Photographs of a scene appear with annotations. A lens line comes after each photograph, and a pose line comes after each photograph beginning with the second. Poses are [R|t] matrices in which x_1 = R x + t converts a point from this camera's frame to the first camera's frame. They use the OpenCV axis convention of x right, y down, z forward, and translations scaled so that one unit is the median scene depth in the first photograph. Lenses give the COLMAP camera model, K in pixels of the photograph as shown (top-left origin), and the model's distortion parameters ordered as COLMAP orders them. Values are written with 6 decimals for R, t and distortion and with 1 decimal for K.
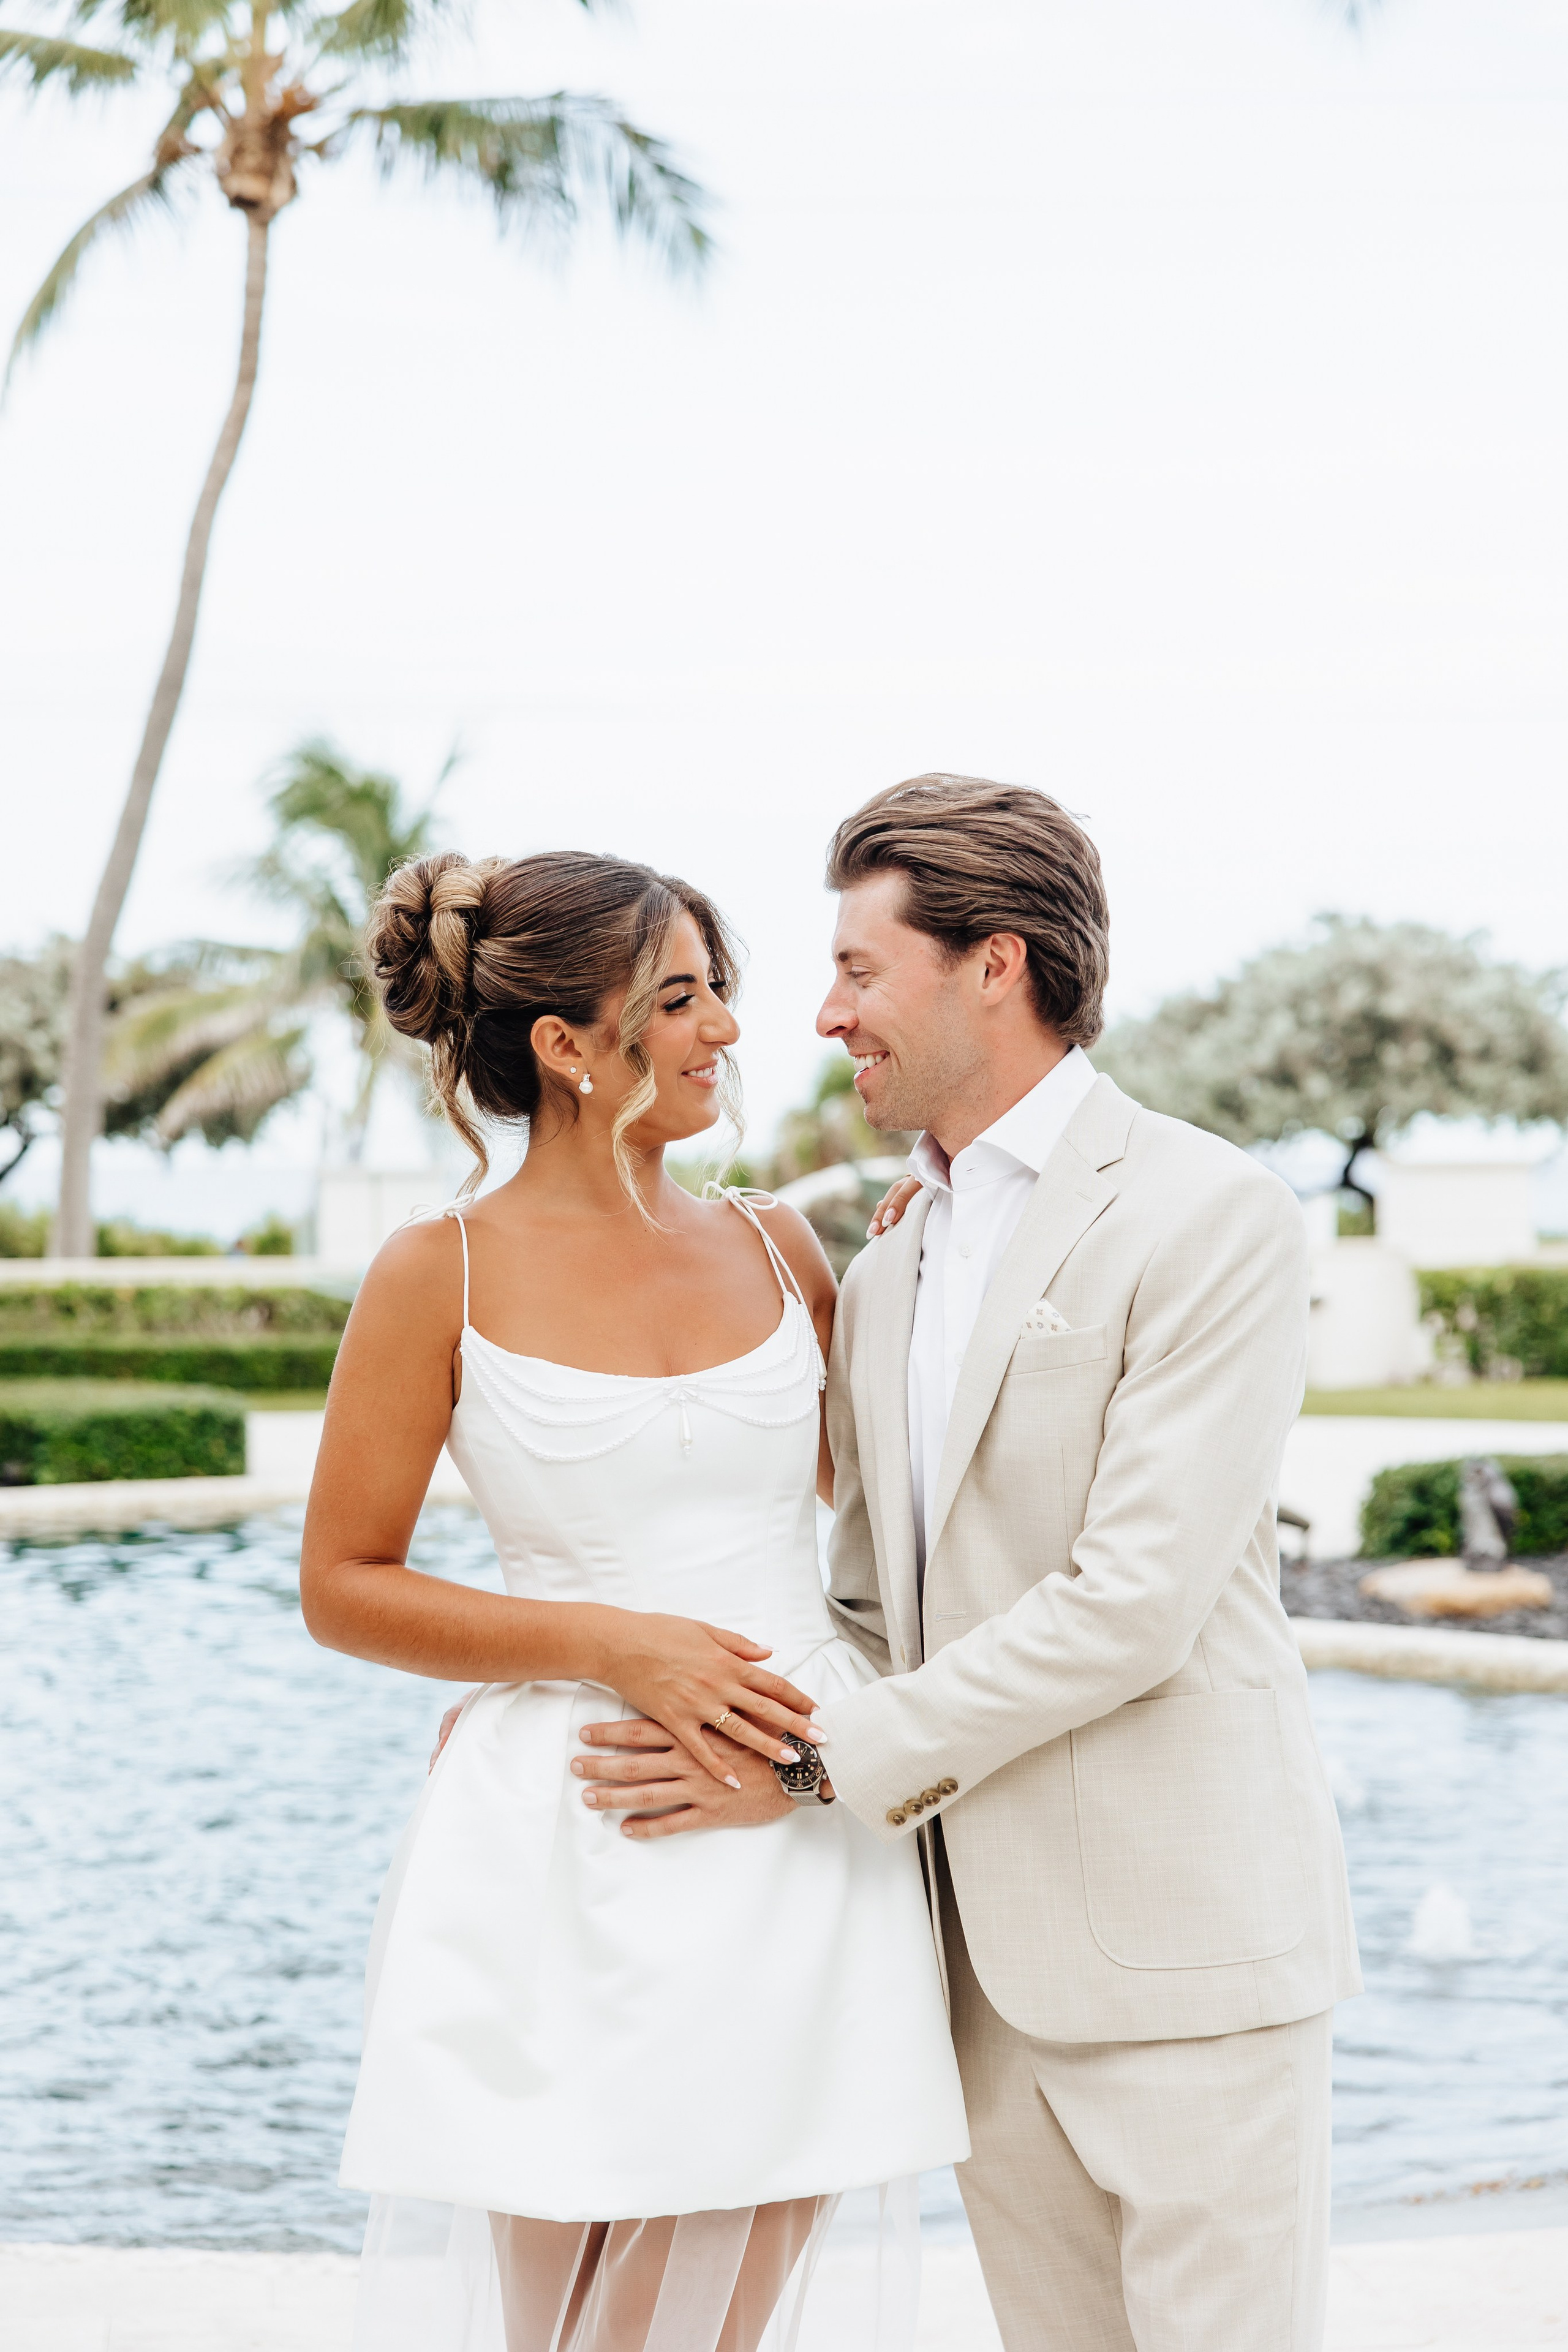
lens RADIAL K [[3923.2, 0, 818.7], [0, 3923.2, 1278.7], [0, 0, 1]] dist [-0.035646, 0.000000]
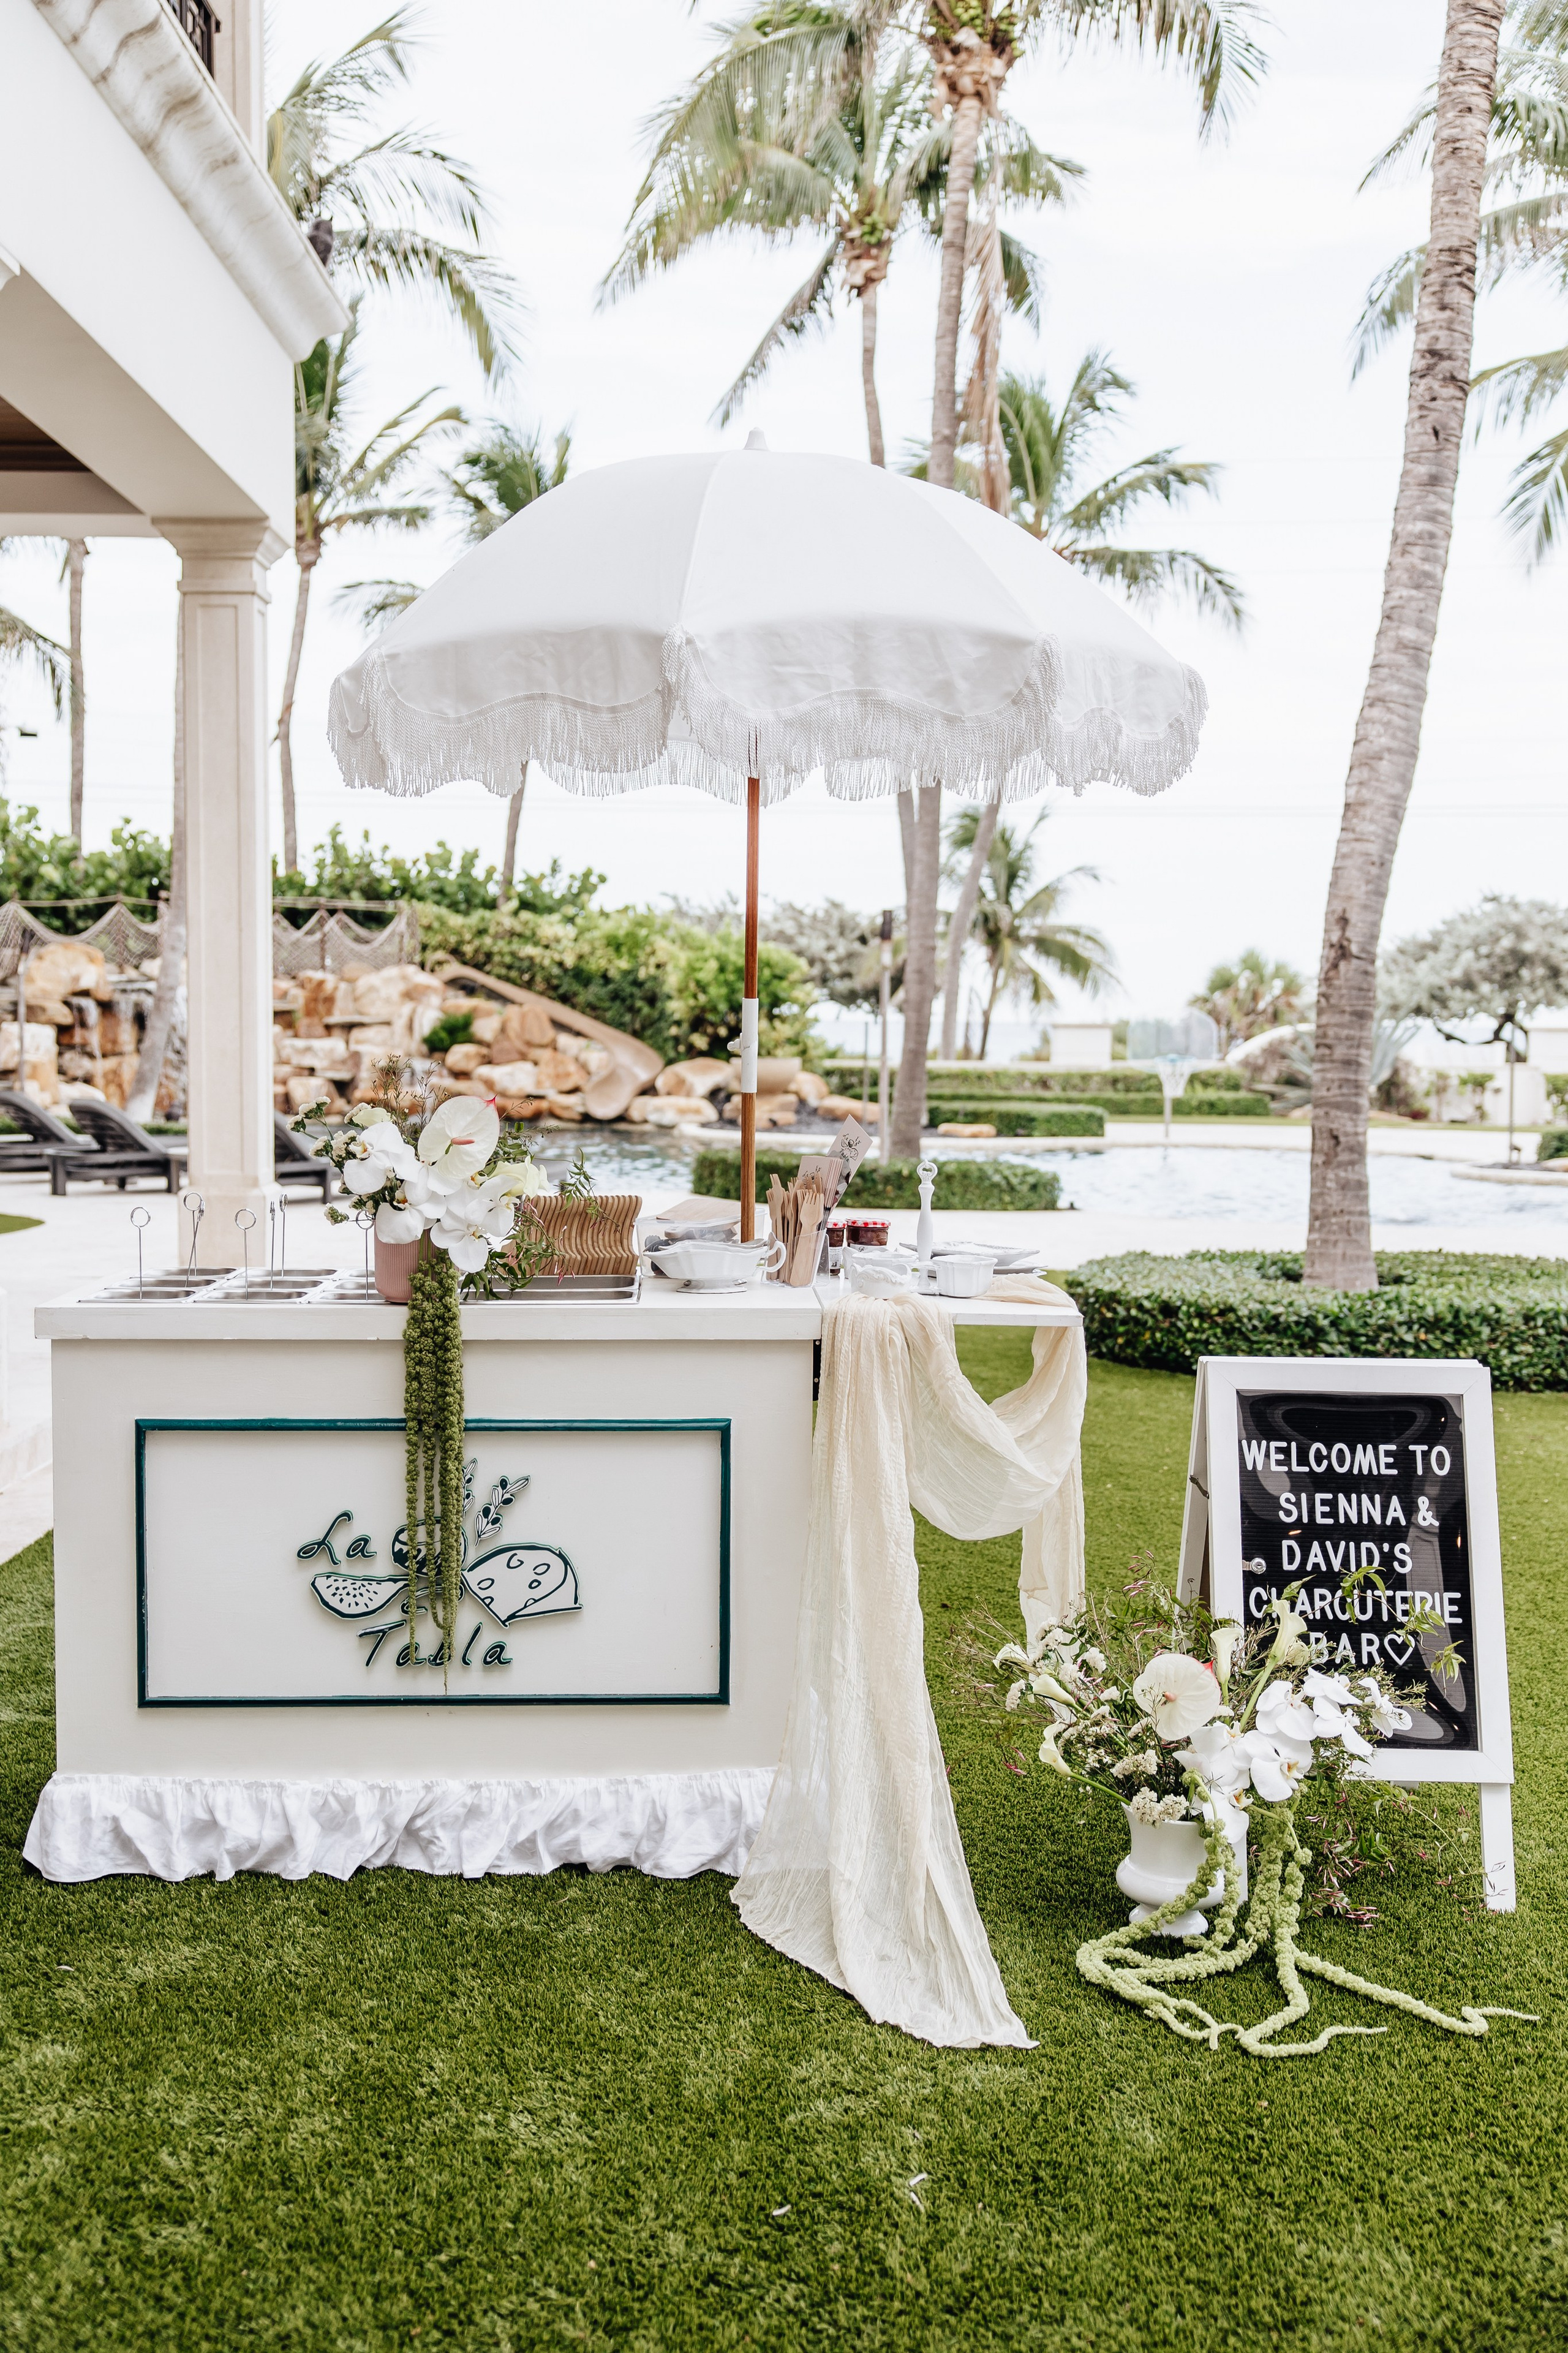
lens RADIAL K [[2387.0, 0, 793.7], [0, 2387.0, 1216.9], [0, 0, 1]] dist [-0.008234, 0.000000]
pose [[0.989632, 0.027099, -0.141045, -0.077942], [-0.019678, 0.998361, 0.053742, 0.013316], [0.142270, -0.050410, 0.988543, -0.411634]]
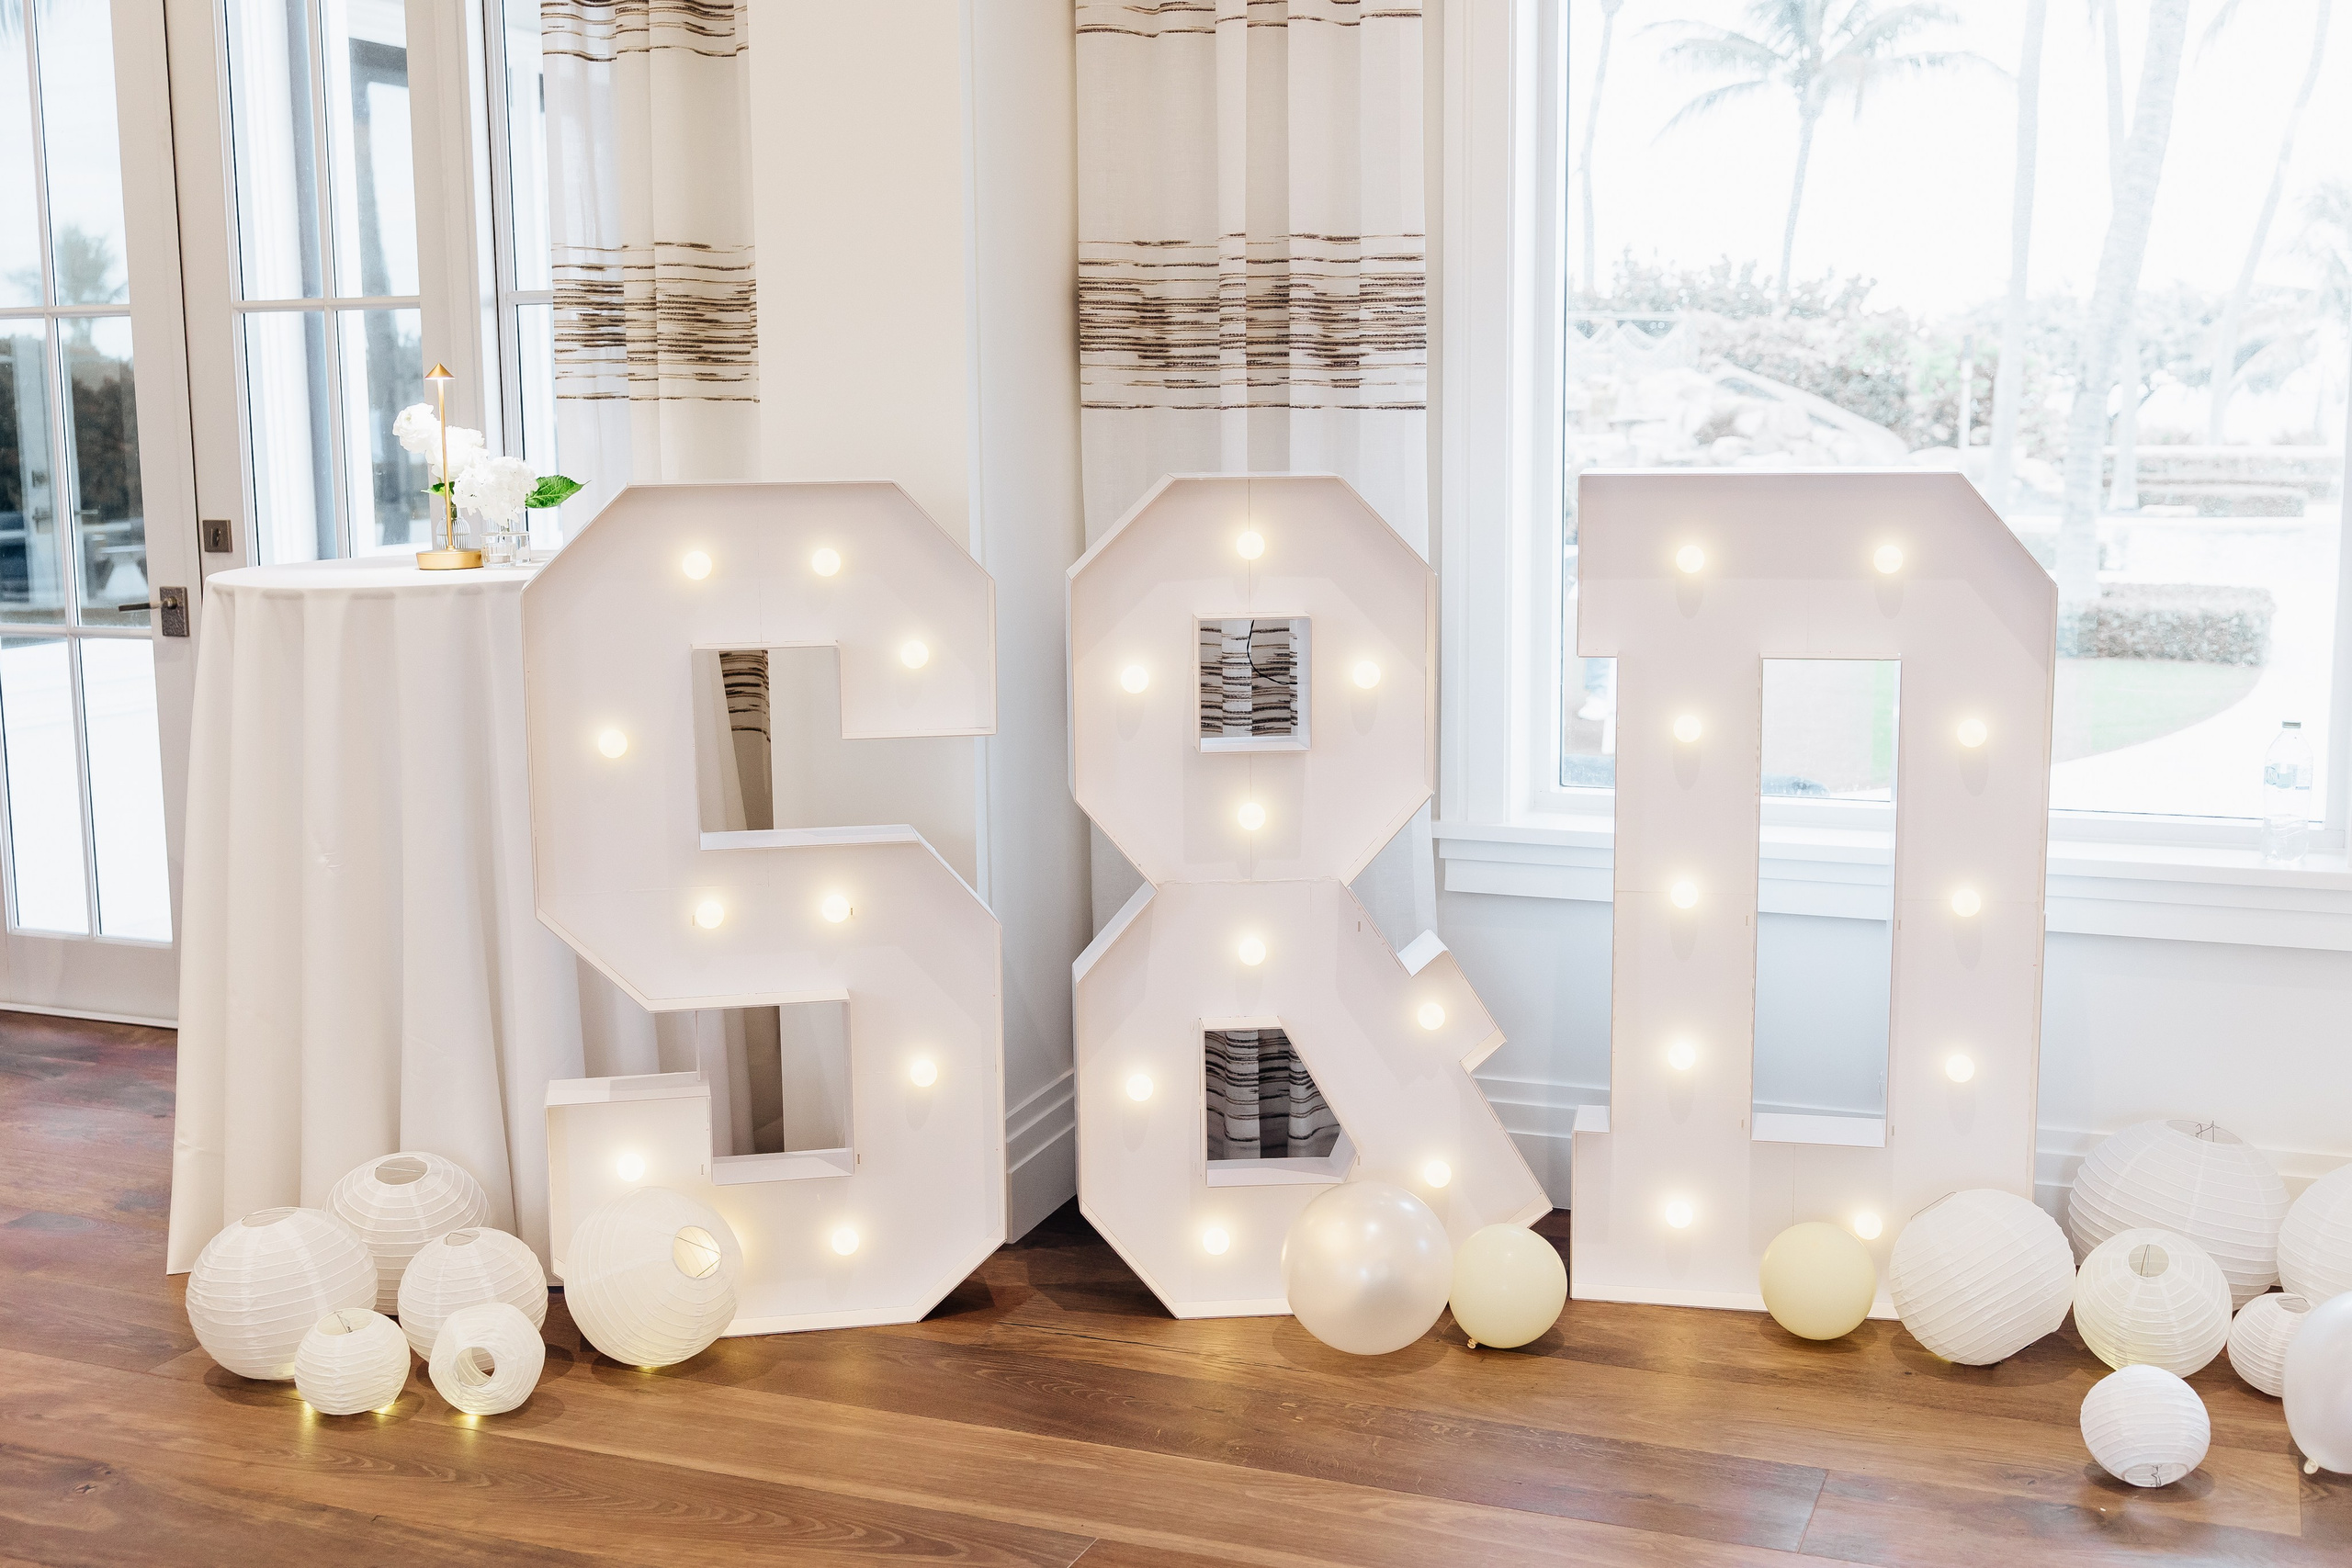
lens RADIAL K [[2502.6, 0, 1177.9], [0, 2502.6, 772.7], [0, 0, 1]] dist [-0.005946, 0.000000]
pose [[0.855671, 0.073309, -0.512302, 0.064419], [-0.011000, 0.992269, 0.123618, 0.011200], [0.517404, -0.100141, 0.849862, -0.643944]]
